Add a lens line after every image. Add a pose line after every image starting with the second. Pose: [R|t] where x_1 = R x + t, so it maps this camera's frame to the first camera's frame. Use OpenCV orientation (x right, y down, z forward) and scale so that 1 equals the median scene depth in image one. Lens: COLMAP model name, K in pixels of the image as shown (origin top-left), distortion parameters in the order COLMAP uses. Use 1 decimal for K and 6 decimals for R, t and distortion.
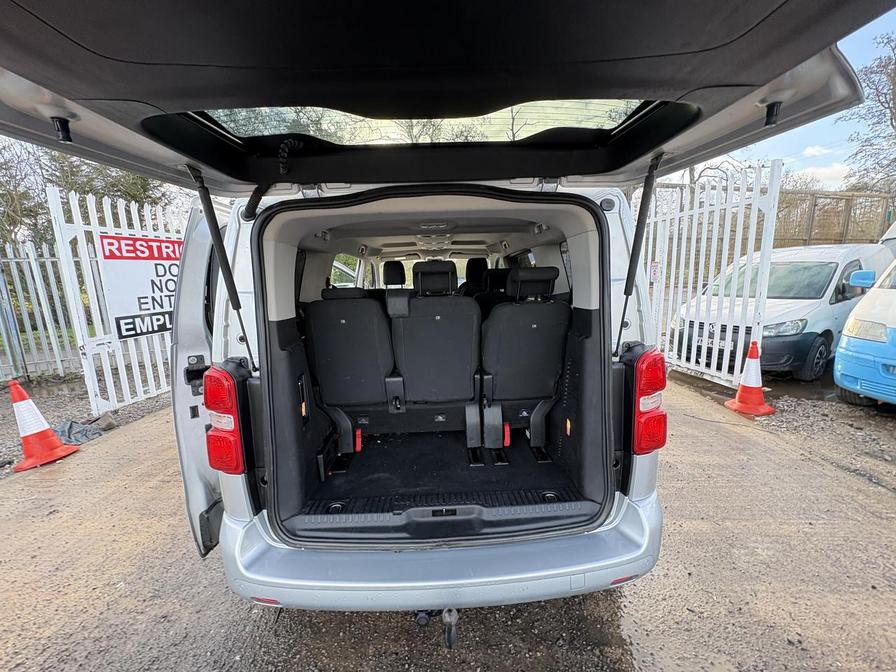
lens RADIAL K [[365.2, 0, 449.8], [0, 365.2, 333.1], [0, 0, 1]] dist [0.003405, 0.000693]
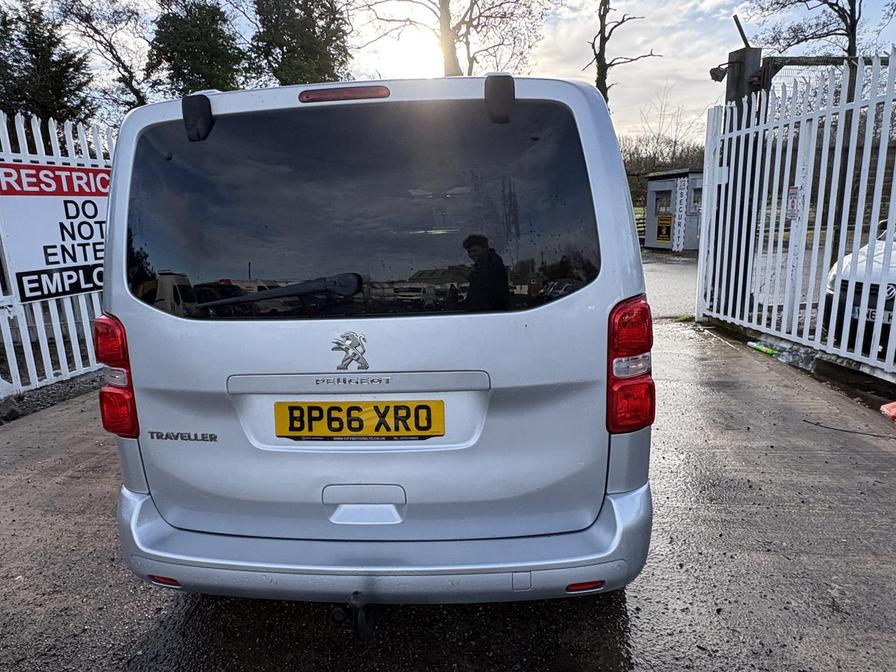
lens RADIAL K [[582.4, 0, 447.4], [0, 582.4, 334.5], [0, 0, 1]] dist [0.006624, 0.004807]
pose [[0.992966, 0.013234, -0.117655, 0.106257], [-0.008474, 0.999129, 0.040866, 0.025688], [0.118094, -0.039581, 0.992213, -0.091884]]
